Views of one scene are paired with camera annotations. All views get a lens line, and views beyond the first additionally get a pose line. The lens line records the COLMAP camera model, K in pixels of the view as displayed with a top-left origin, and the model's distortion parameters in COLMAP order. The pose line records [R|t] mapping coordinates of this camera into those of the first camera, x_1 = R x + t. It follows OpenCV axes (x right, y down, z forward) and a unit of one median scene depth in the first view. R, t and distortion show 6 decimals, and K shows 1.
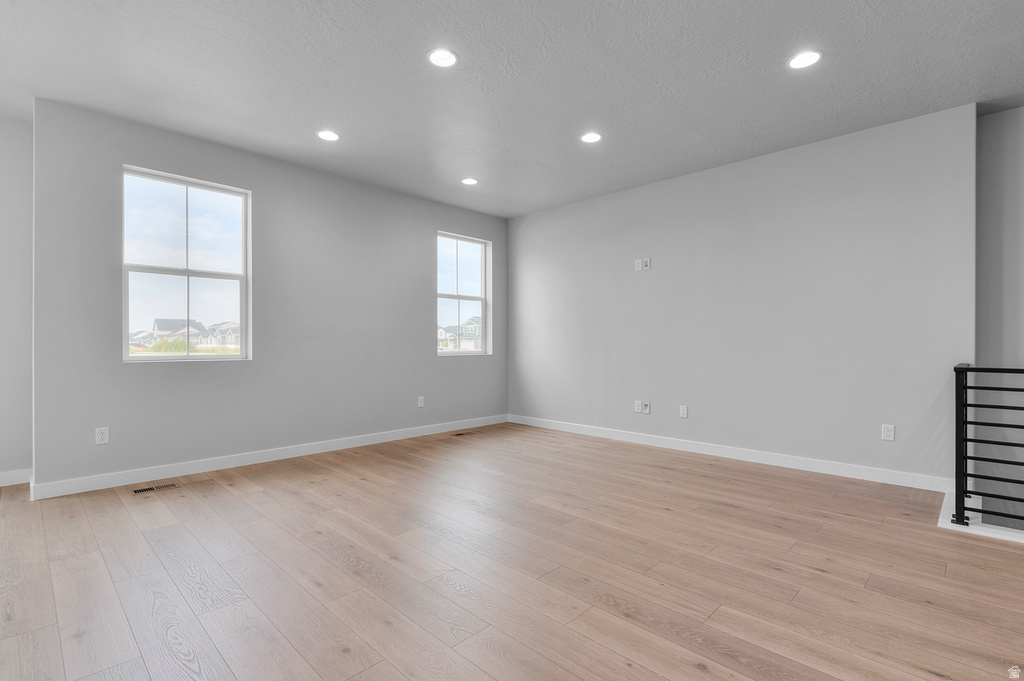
lens RADIAL K [[480.7, 0, 512.0], [0, 480.7, 342.9], [0, 0, 1]] dist [0.000491, 0.000247]
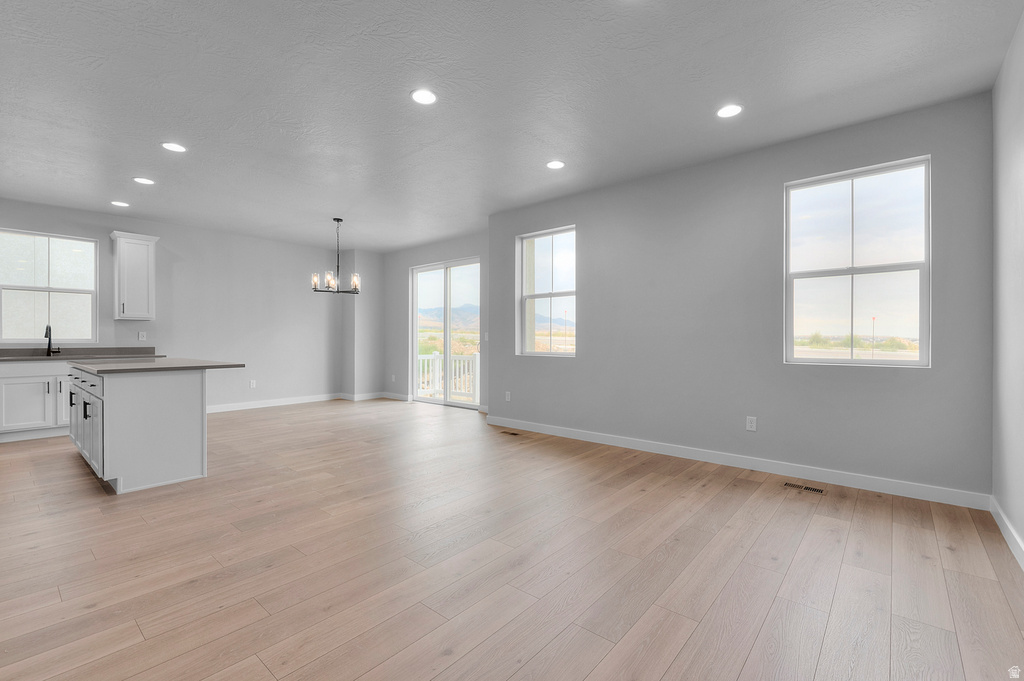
lens RADIAL K [[447.6, 0, 521.6], [0, 447.6, 339.6], [0, 0, 1]] dist [0.001916, -0.002494]
pose [[0.070236, -0.000981, -0.997530, 0.254420], [0.000708, 0.999999, -0.000934, -0.003702], [0.997530, -0.000641, 0.070237, 0.316333]]
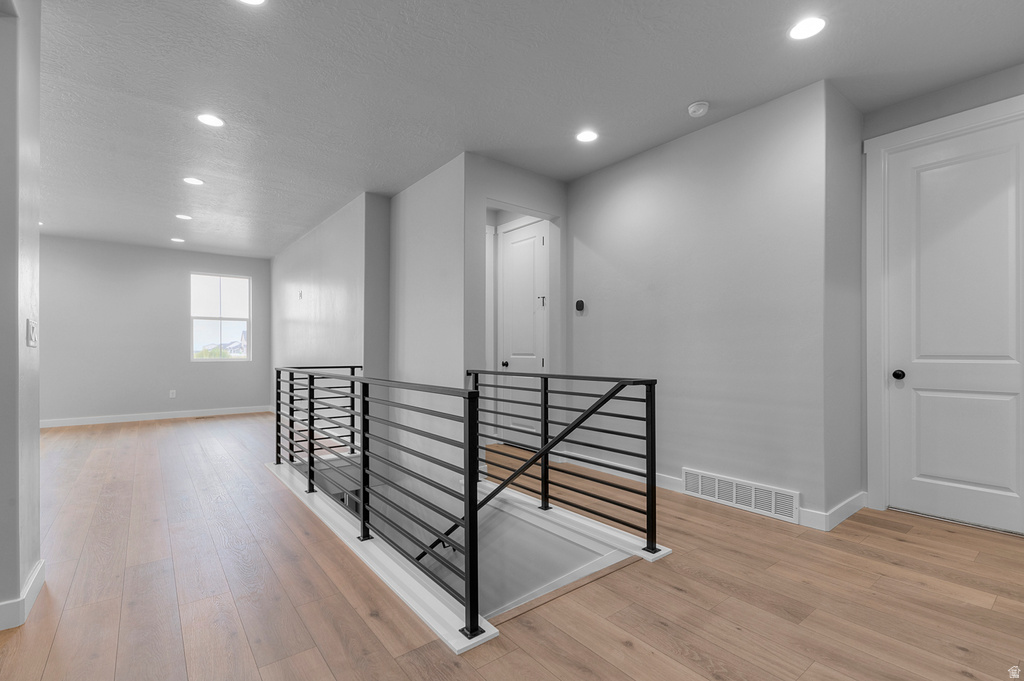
lens RADIAL K [[455.4, 0, 514.8], [0, 455.4, 346.5], [0, 0, 1]] dist [-0.026318, 0.000006]
pose [[0.991986, -0.005429, -0.126234, 0.517041], [0.005142, 0.999983, -0.002607, -0.003736], [0.126246, 0.001937, 0.991997, -0.091573]]
